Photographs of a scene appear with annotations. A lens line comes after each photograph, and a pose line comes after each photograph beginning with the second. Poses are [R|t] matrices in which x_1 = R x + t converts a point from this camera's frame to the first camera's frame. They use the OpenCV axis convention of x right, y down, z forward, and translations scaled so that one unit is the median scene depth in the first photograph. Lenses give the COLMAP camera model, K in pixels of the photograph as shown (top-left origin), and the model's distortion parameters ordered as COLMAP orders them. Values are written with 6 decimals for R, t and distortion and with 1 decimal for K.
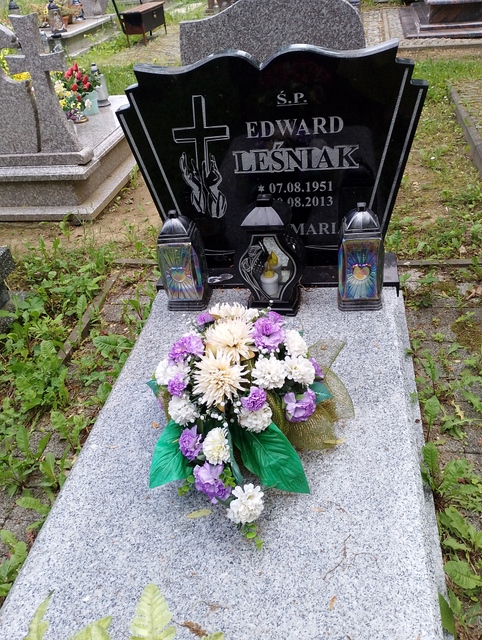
lens RADIAL K [[550.5, 0, 241.0], [0, 550.5, 320.0], [0, 0, 1]] dist [0.045214, -0.018664]
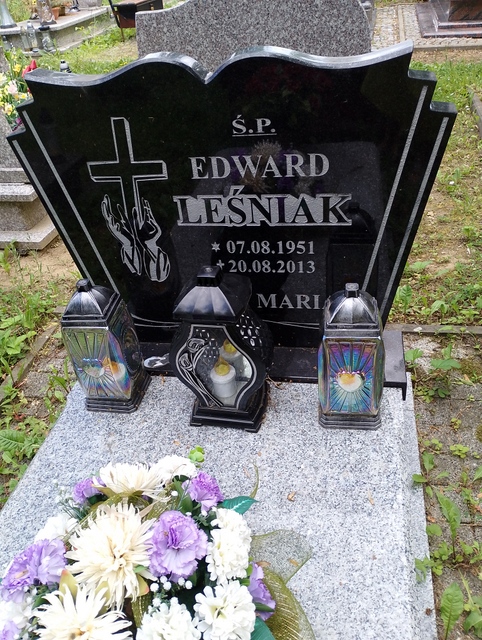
lens RADIAL K [[550.5, 0, 241.0], [0, 550.5, 320.0], [0, 0, 1]] dist [0.045214, -0.018664]
pose [[0.999620, 0.023474, -0.014461, 0.082740], [-0.023378, 0.999704, 0.006749, -0.150086], [0.014615, -0.006409, 0.999873, 0.289100]]
